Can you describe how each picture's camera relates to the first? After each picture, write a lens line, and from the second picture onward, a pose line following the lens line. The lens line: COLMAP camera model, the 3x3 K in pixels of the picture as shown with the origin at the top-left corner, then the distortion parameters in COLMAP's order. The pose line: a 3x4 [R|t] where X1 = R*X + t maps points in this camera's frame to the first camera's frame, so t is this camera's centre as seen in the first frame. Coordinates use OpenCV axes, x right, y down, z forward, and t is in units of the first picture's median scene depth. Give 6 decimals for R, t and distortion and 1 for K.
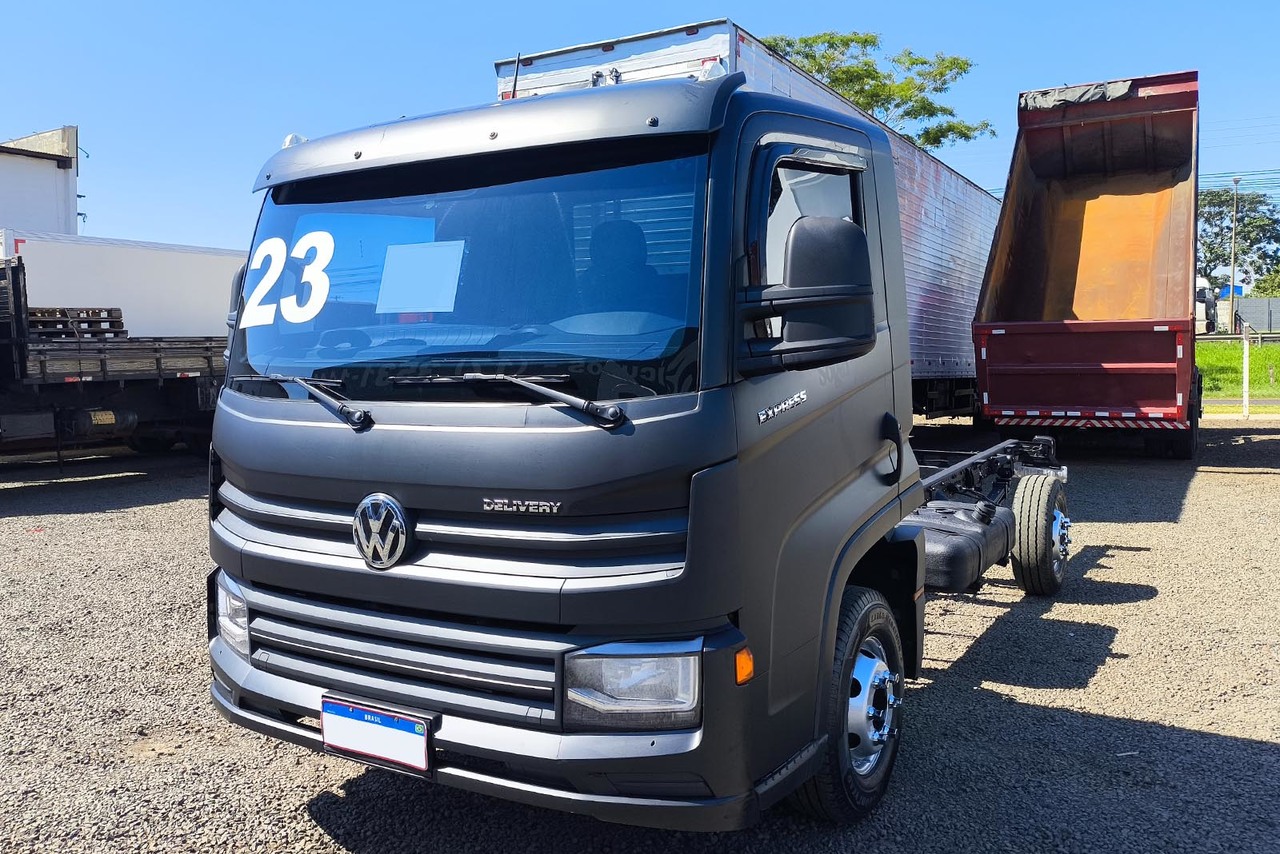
lens RADIAL K [[940.1, 0, 640.0], [0, 940.1, 427.0], [0, 0, 1]] dist [0.032476, -0.000755]
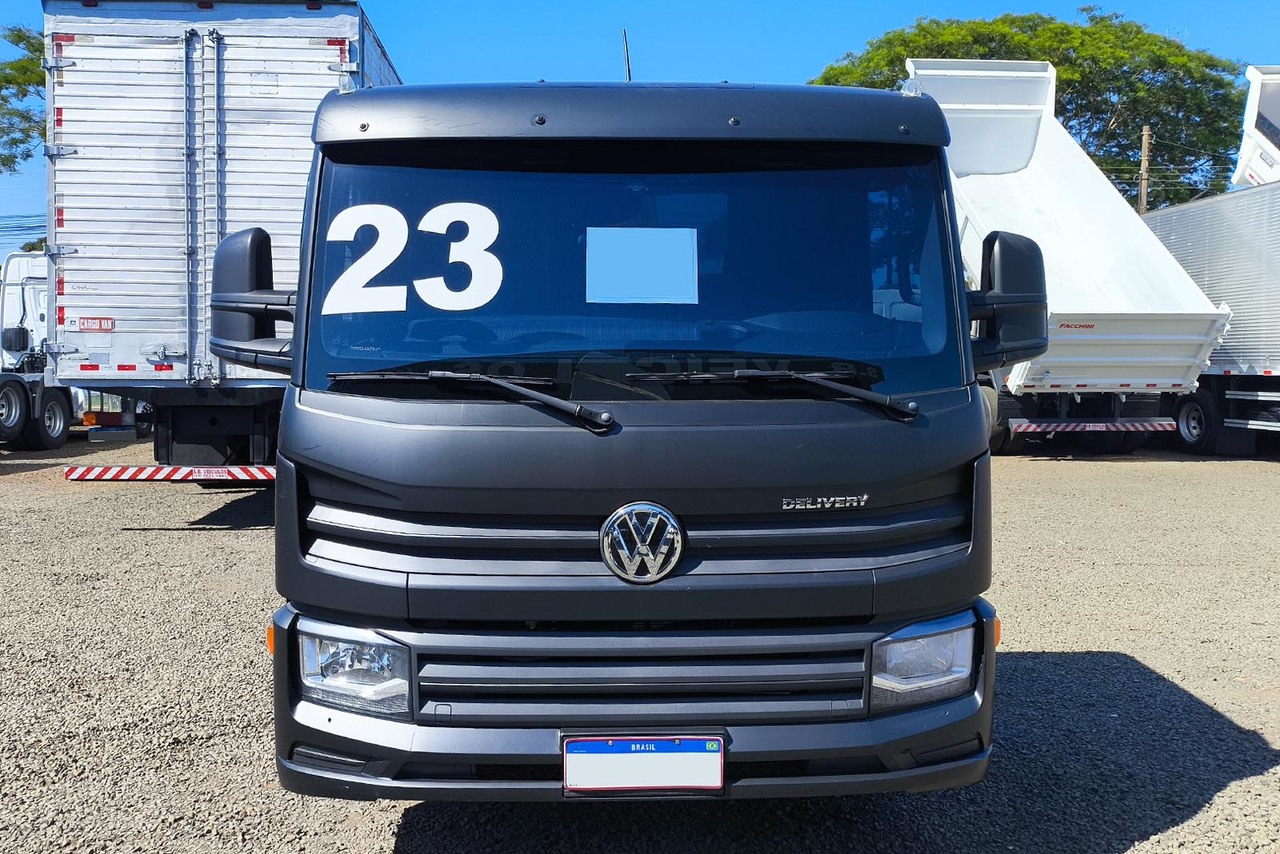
lens RADIAL K [[912.4, 0, 642.8], [0, 912.4, 445.5], [0, 0, 1]] dist [0.023746, -0.005896]
pose [[0.867204, -0.039739, 0.496365, -0.707712], [0.028631, 0.999141, 0.029969, -0.010507], [-0.497129, -0.011778, 0.867596, 0.233548]]
